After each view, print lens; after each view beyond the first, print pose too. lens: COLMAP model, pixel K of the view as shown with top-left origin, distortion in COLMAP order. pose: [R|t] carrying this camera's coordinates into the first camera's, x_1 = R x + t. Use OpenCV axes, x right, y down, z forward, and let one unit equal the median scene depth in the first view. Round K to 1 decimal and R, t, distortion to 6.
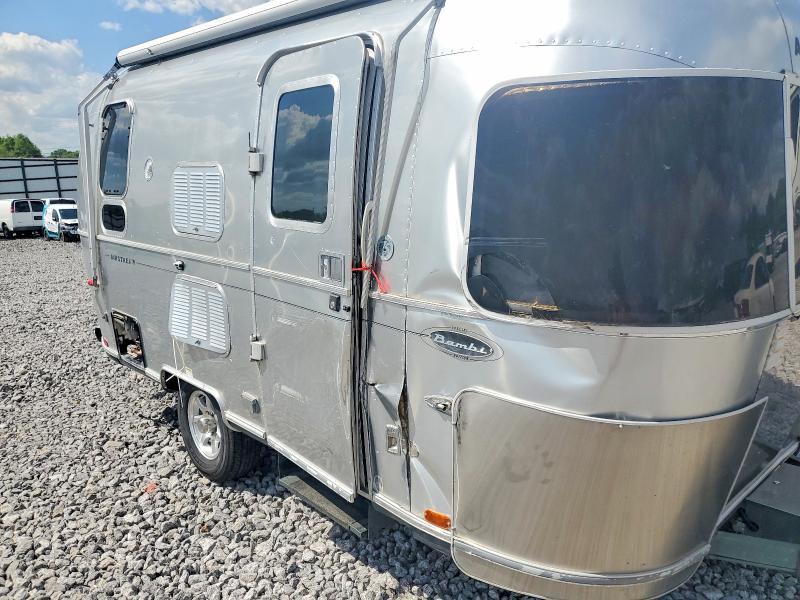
lens RADIAL K [[603.7, 0, 398.7], [0, 603.7, 311.6], [0, 0, 1]] dist [0.017730, -0.002220]
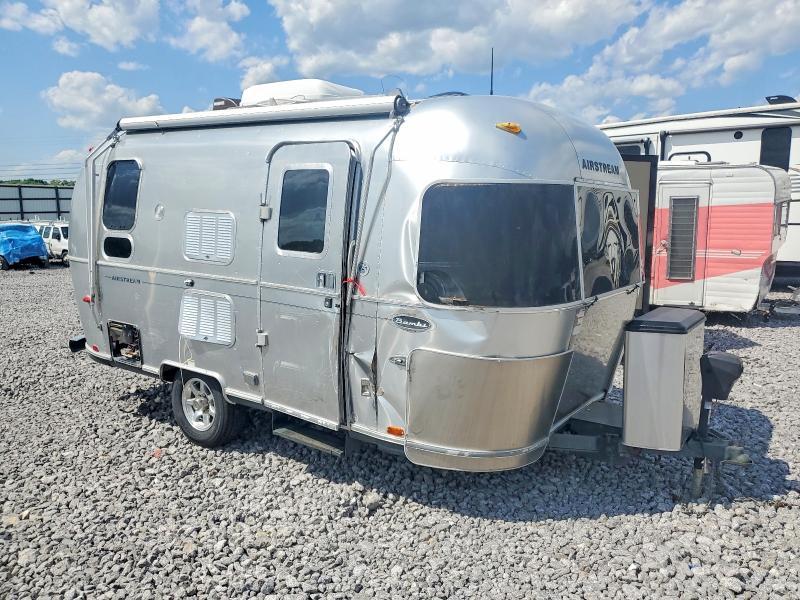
lens RADIAL K [[603.7, 0, 398.7], [0, 603.7, 311.6], [0, 0, 1]] dist [0.017730, -0.002220]
pose [[0.980437, -0.001817, 0.196826, -0.213480], [0.013217, 0.998308, -0.056619, 0.091792], [-0.196391, 0.058113, 0.978802, -0.542470]]
